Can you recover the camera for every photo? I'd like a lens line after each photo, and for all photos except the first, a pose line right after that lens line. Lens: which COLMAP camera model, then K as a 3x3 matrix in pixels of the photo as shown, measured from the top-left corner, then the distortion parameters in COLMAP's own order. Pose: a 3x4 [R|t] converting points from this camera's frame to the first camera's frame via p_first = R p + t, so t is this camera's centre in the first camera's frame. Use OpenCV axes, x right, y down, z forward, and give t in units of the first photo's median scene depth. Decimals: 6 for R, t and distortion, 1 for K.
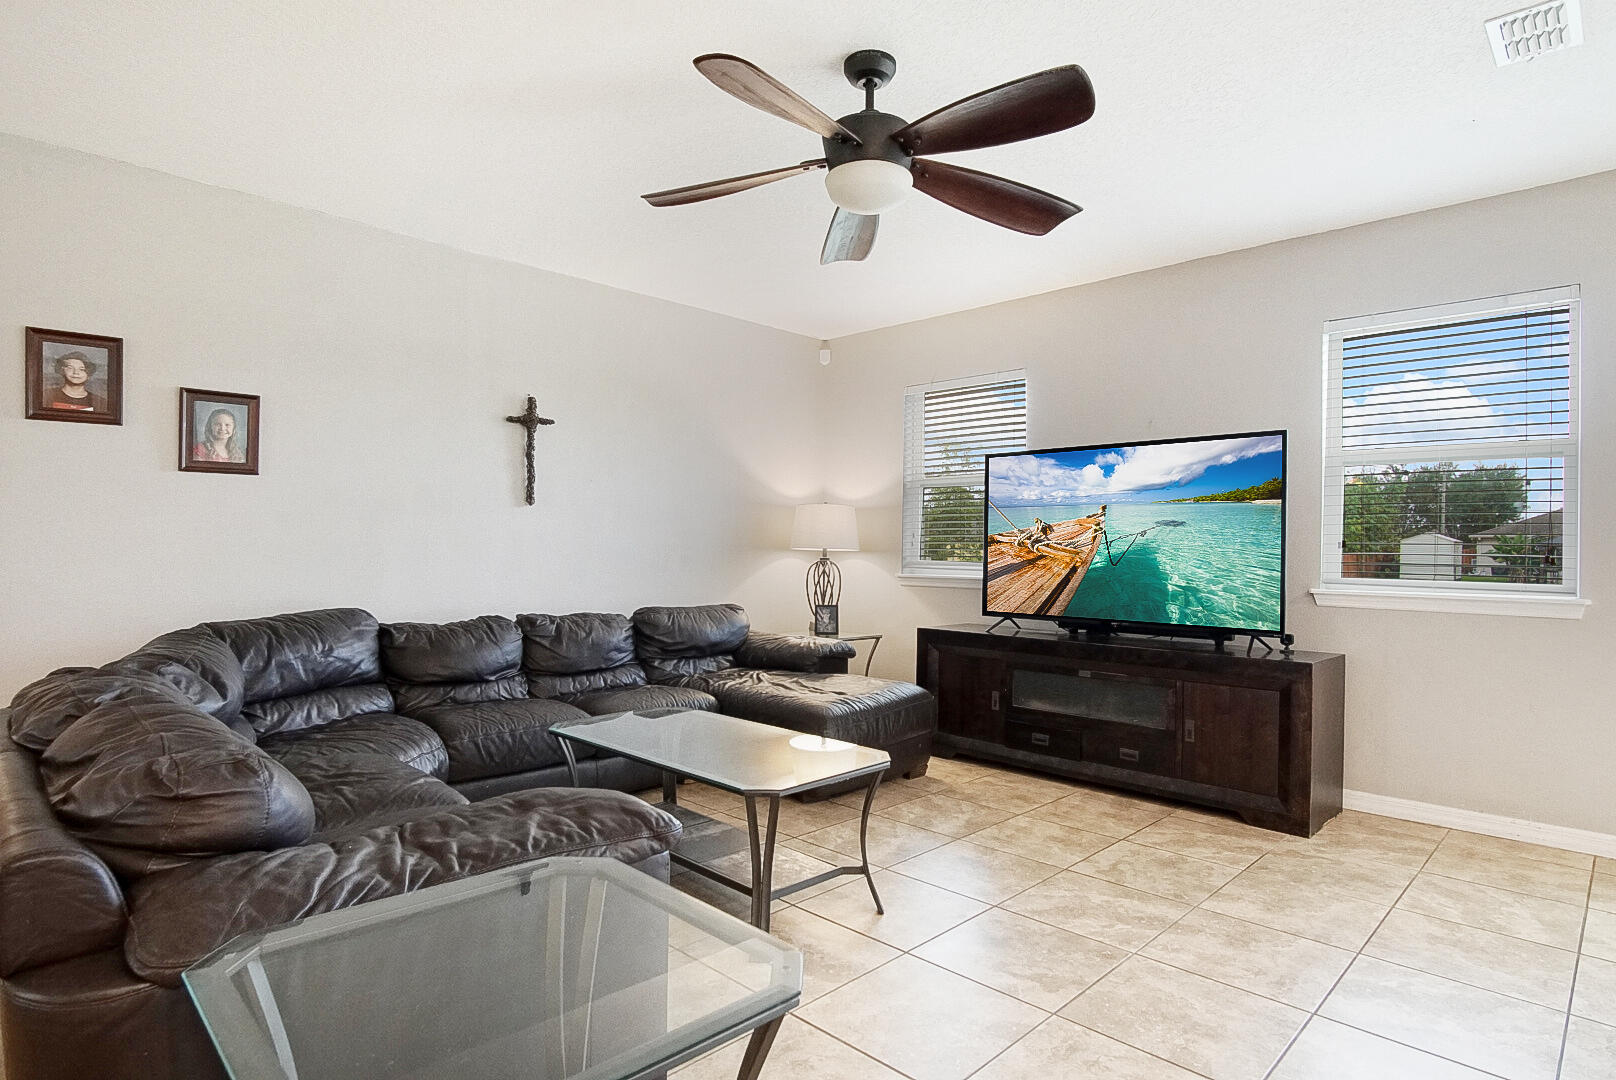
lens RADIAL K [[856.2, 0, 816.8], [0, 856.2, 542.7], [0, 0, 1]] dist [-0.034436, 0.007579]
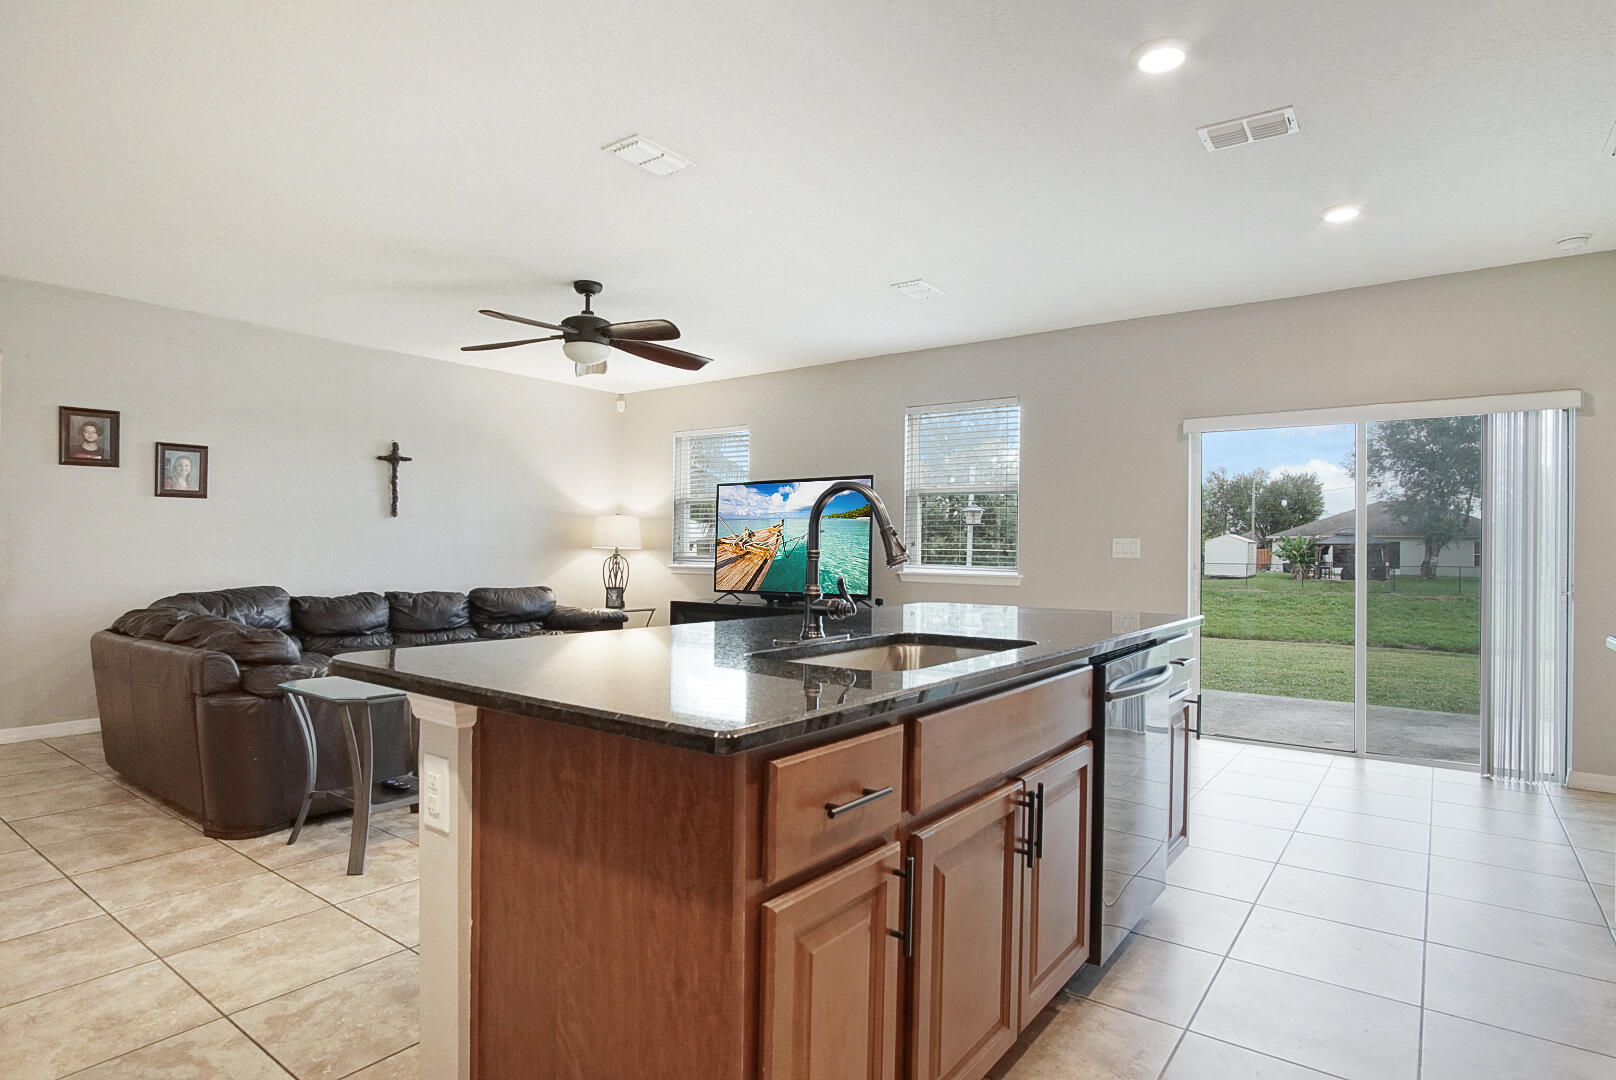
lens RADIAL K [[856.2, 0, 813.8], [0, 856.2, 546.1], [0, 0, 1]] dist [-0.034436, 0.007579]
pose [[0.990521, 0.000410, 0.137357, 0.180550], [-0.000960, 0.999992, 0.003943, -0.001087], [-0.137354, -0.004037, 0.990514, -0.554806]]
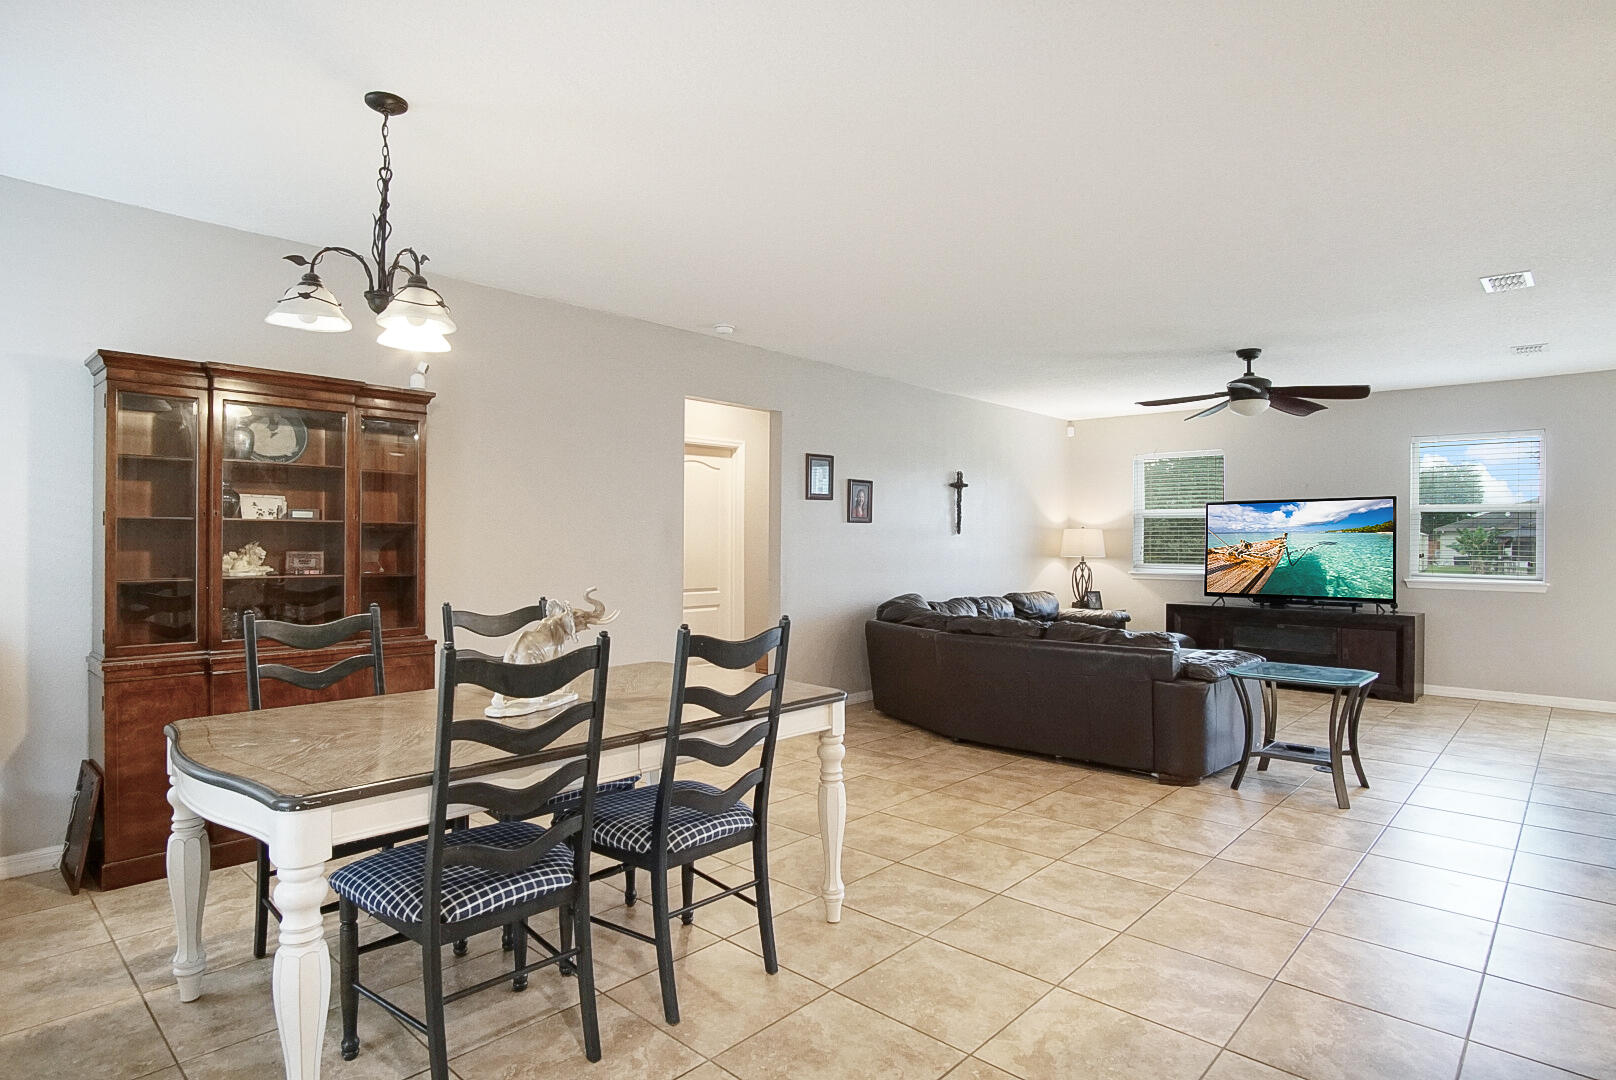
lens RADIAL K [[856.2, 0, 816.2], [0, 856.2, 535.9], [0, 0, 1]] dist [-0.034436, 0.007579]
pose [[0.999394, -0.006470, 0.034189, -0.722752], [0.006509, 0.999978, -0.001010, -0.042598], [-0.034181, 0.001232, 0.999415, -0.762374]]
